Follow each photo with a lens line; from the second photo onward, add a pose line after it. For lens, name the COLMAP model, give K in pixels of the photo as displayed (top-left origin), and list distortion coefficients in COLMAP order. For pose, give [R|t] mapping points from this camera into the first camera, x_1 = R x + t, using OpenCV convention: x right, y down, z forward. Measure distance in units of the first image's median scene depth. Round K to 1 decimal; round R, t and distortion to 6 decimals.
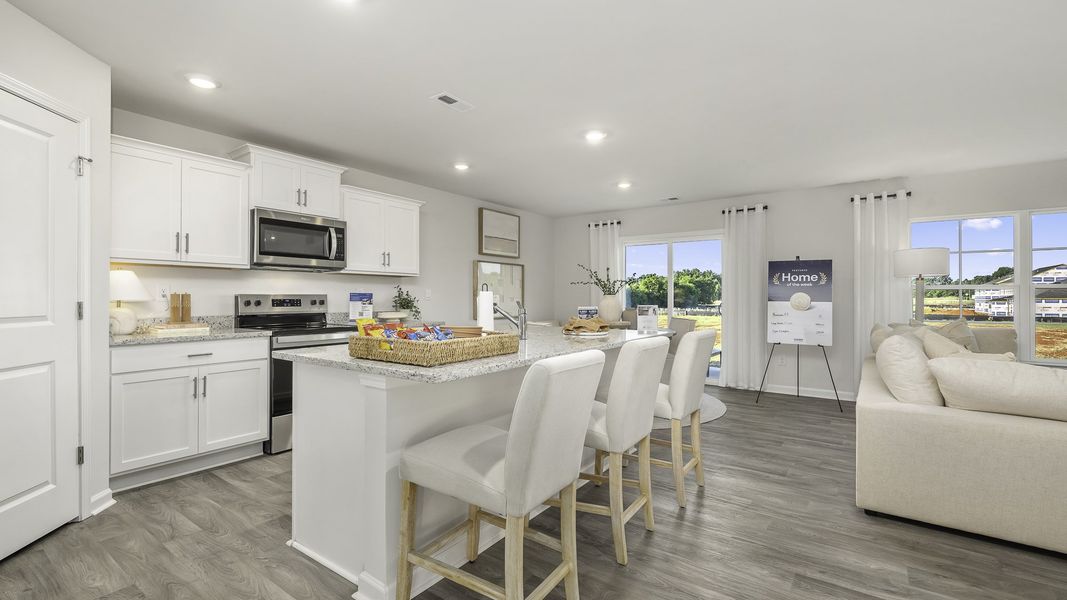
lens RADIAL K [[468.6, 0, 532.2], [0, 468.6, 299.0], [0, 0, 1]] dist [0.004048, -0.001270]
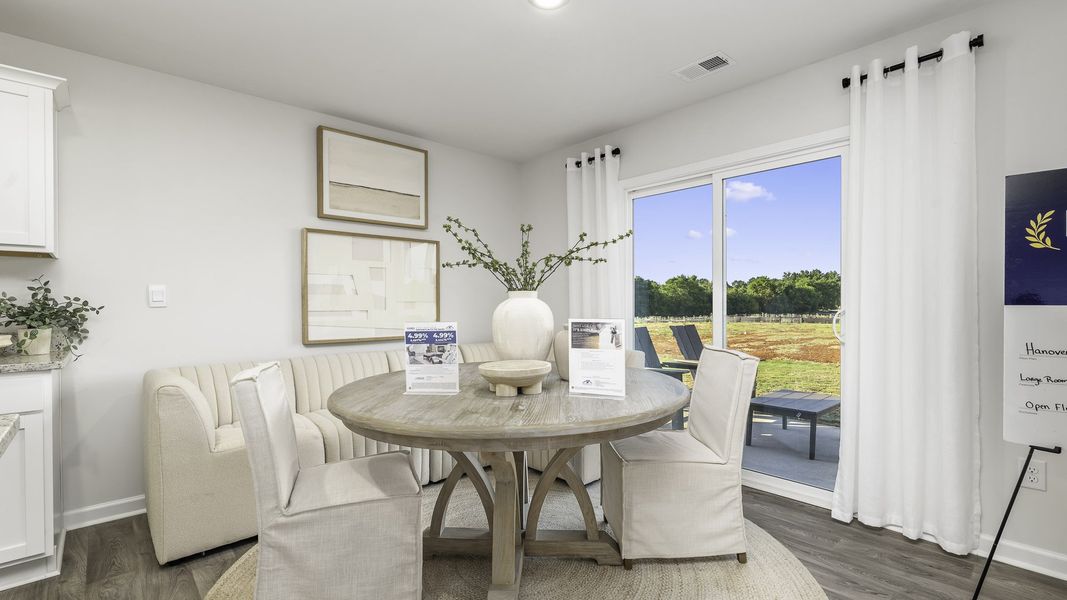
lens RADIAL K [[468.6, 0, 530.3], [0, 468.6, 309.4], [0, 0, 1]] dist [0.004048, -0.001270]
pose [[0.977440, -0.004307, -0.211170, 0.238167], [0.006181, 0.999947, 0.008213, 0.002975], [0.211123, -0.009333, 0.977415, 0.572975]]
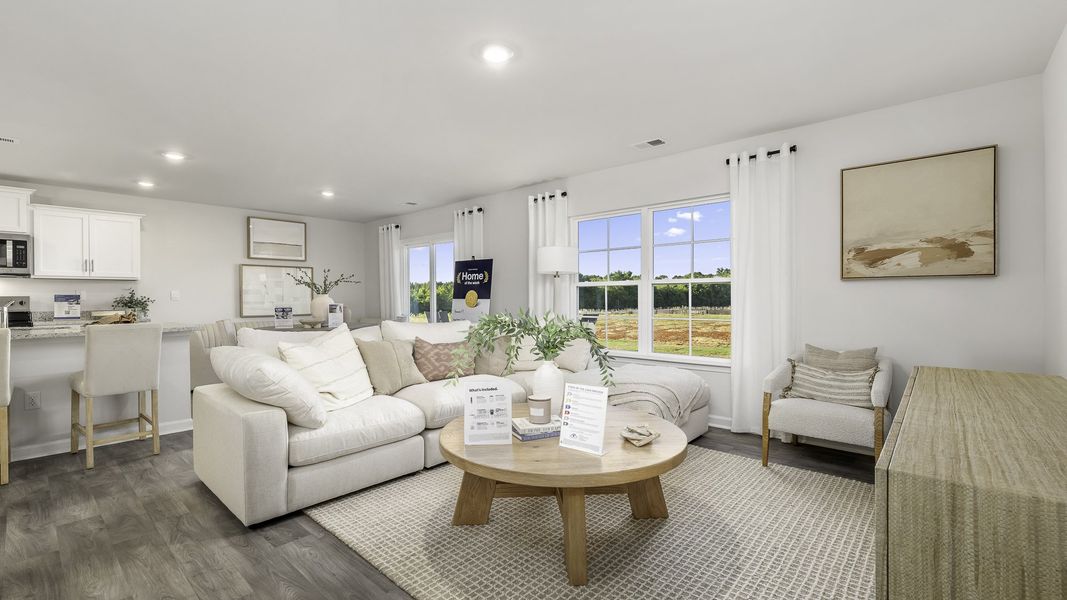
lens RADIAL K [[468.6, 0, 533.7], [0, 468.6, 299.5], [0, 0, 1]] dist [0.004048, -0.001270]
pose [[0.993277, -0.008335, -0.115459, 0.727668], [0.008447, 0.999964, 0.000480, 0.006670], [0.115450, -0.001452, 0.993312, -0.028751]]
